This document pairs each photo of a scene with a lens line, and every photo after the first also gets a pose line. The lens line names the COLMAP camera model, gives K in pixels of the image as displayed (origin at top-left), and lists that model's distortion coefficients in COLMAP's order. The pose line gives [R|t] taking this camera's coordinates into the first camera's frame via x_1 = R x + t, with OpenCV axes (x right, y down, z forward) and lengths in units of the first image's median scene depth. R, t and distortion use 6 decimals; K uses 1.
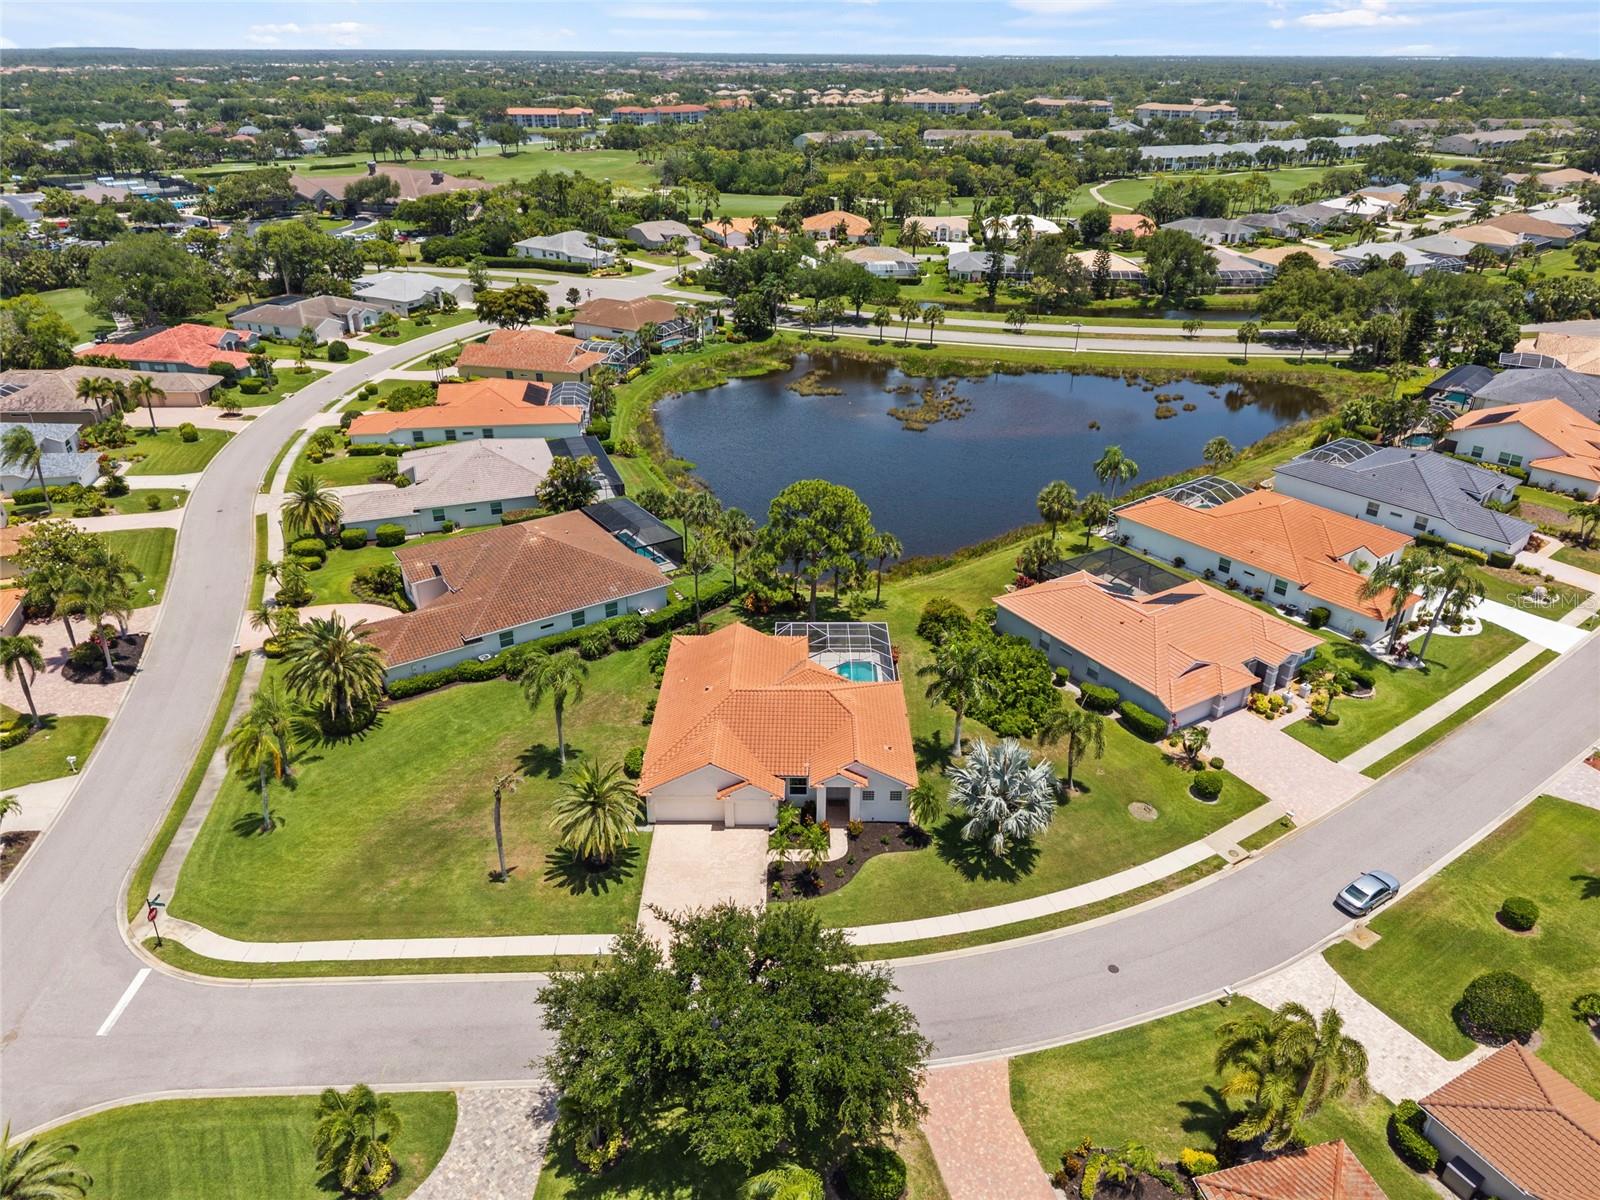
lens RADIAL K [[1074.4, 0, 806.3], [0, 1074.4, 596.4], [0, 0, 1]] dist [0.031720, -0.037557]
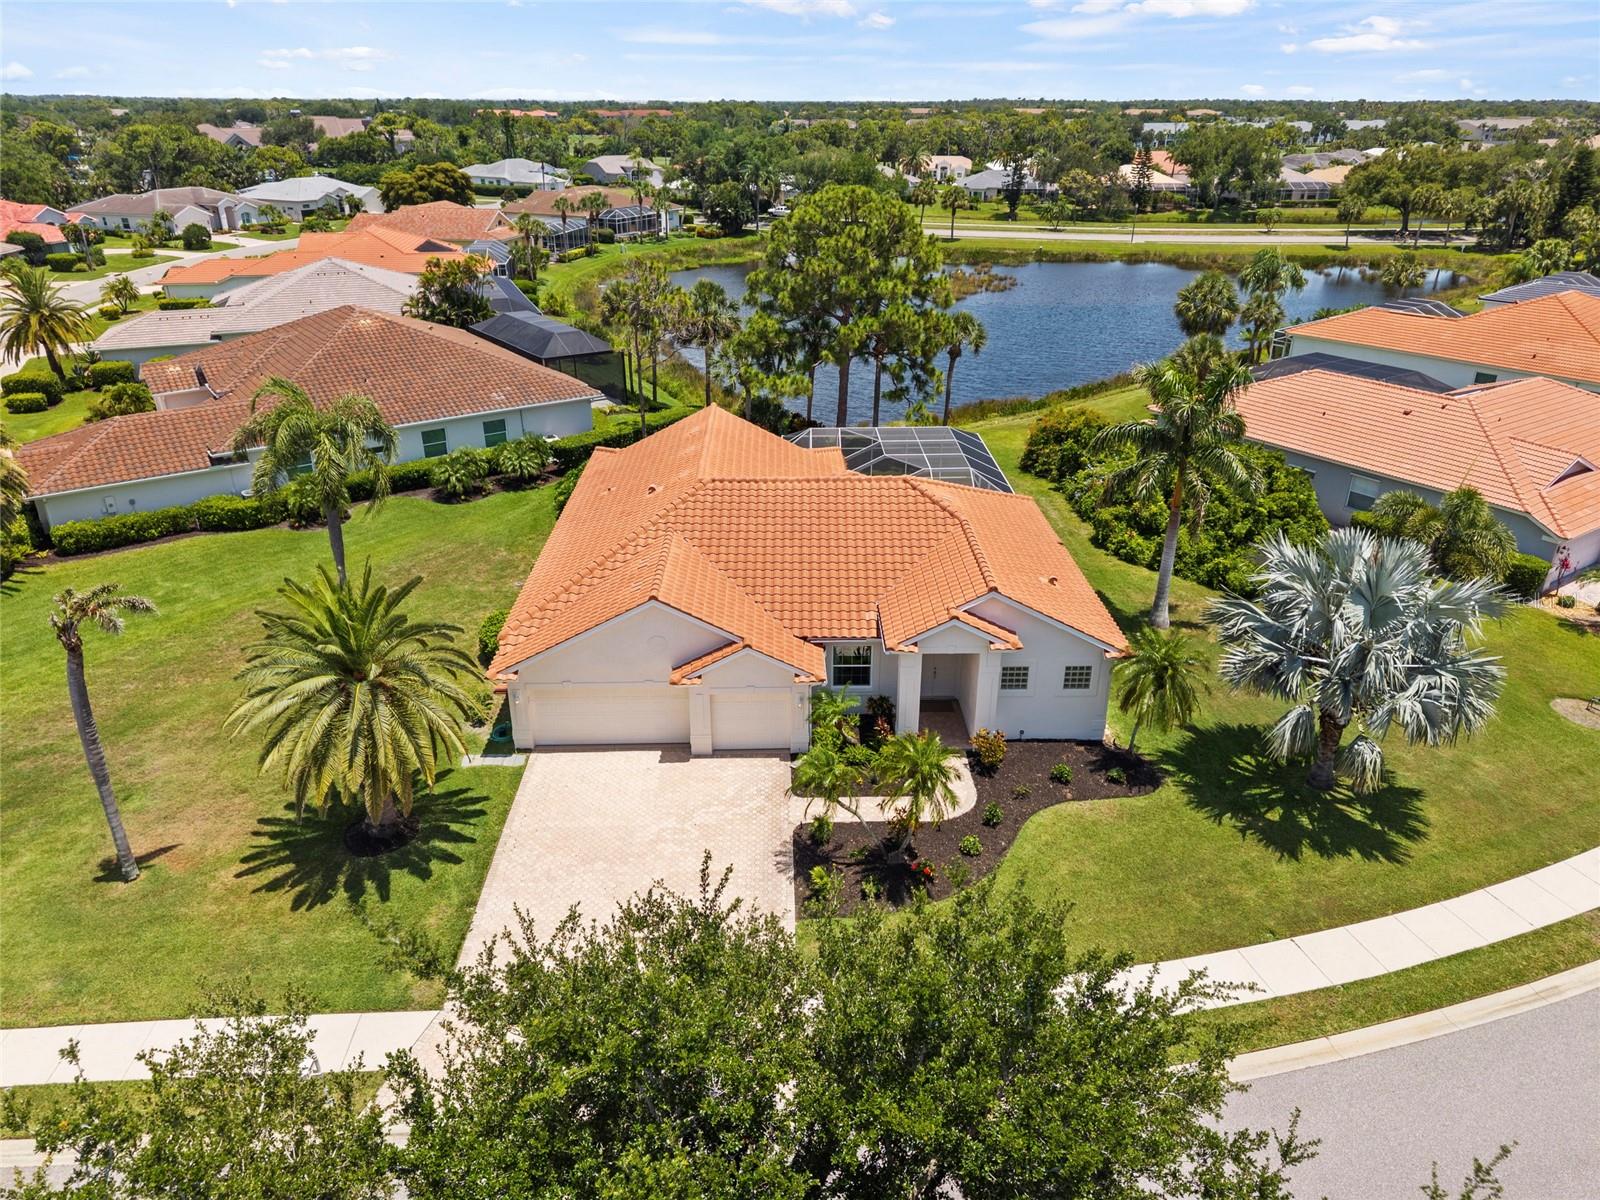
lens RADIAL K [[1074.4, 0, 806.9], [0, 1074.4, 613.0], [0, 0, 1]] dist [0.031720, -0.037557]
pose [[0.999547, -0.010819, 0.028073, -0.031050], [0.011536, 0.999608, -0.025492, 0.131146], [-0.027787, 0.025804, 0.999281, 0.434545]]
